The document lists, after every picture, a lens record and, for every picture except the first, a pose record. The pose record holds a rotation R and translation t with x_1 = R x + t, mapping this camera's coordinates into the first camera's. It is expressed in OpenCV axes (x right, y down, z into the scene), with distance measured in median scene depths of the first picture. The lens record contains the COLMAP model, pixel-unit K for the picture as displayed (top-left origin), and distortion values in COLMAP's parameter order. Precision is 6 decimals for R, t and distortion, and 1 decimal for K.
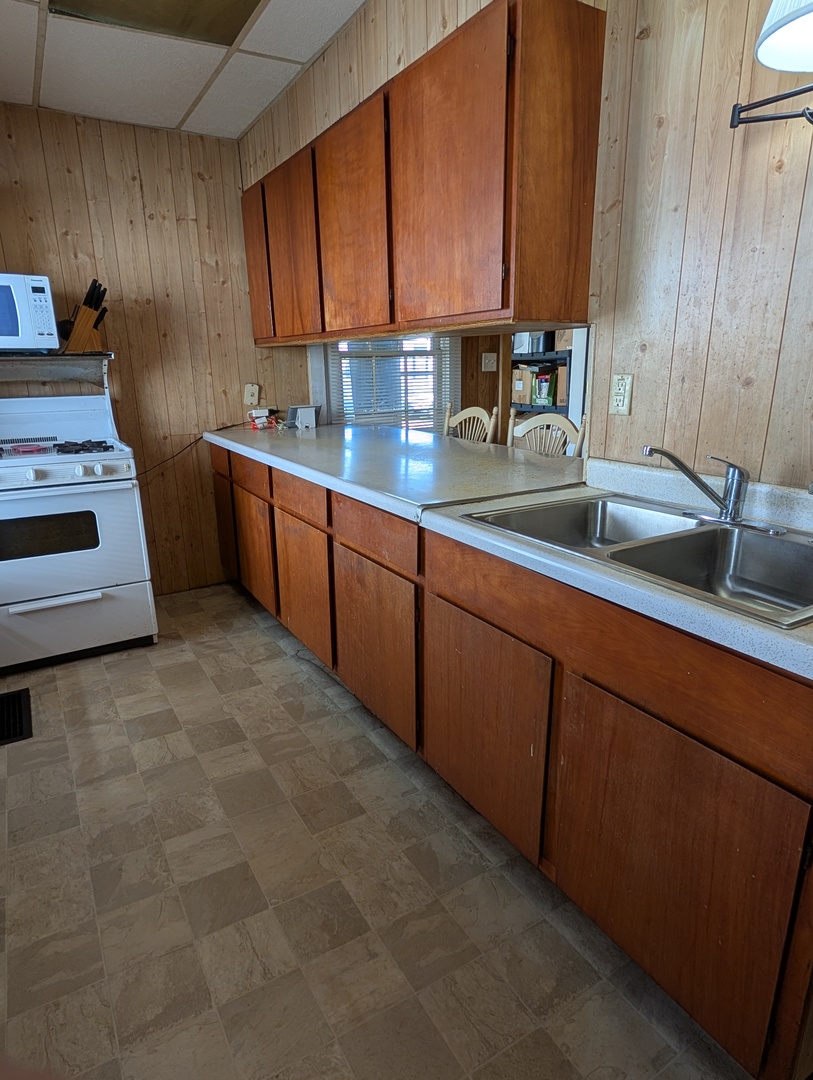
lens RADIAL K [[647.4, 0, 405.2], [0, 647.4, 543.6], [0, 0, 1]] dist [-0.003548, 0.000681]
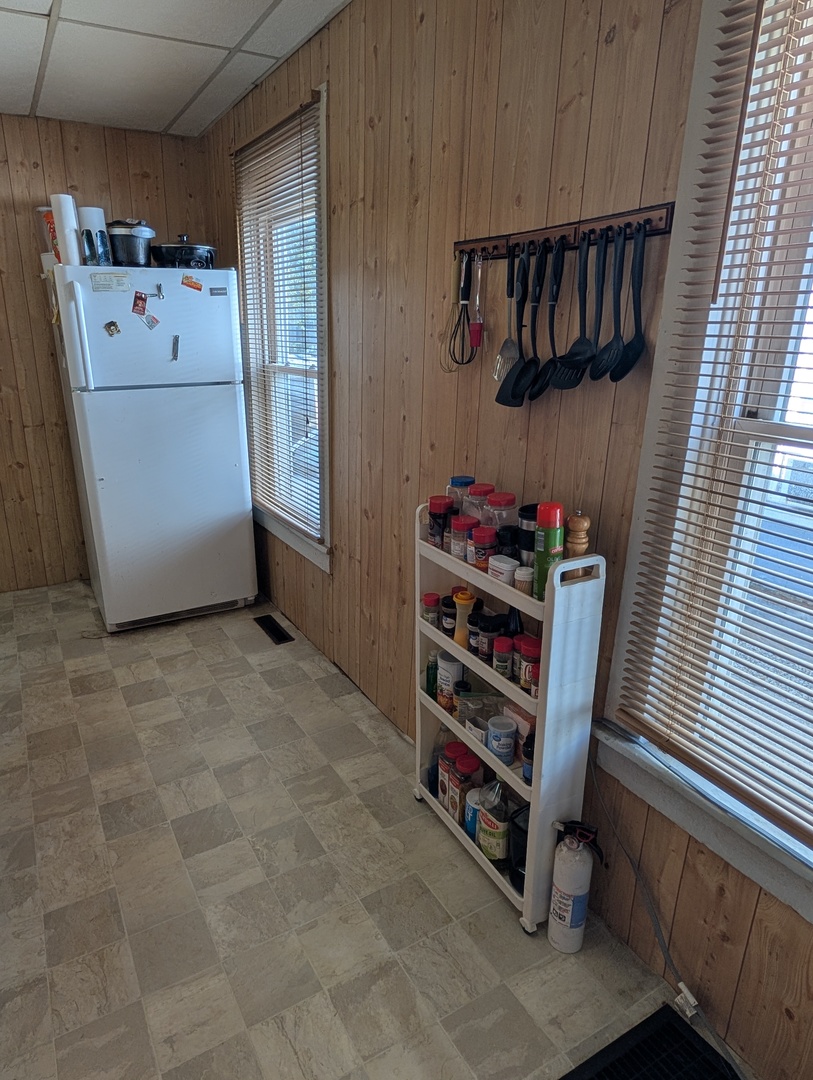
lens RADIAL K [[647.4, 0, 403.7], [0, 647.4, 540.5], [0, 0, 1]] dist [-0.003548, 0.000681]
pose [[-0.999870, 0.011414, -0.011401, -0.557750], [0.003334, 0.837633, 0.546223, -0.505973], [0.015785, 0.546114, -0.837562, 1.489829]]
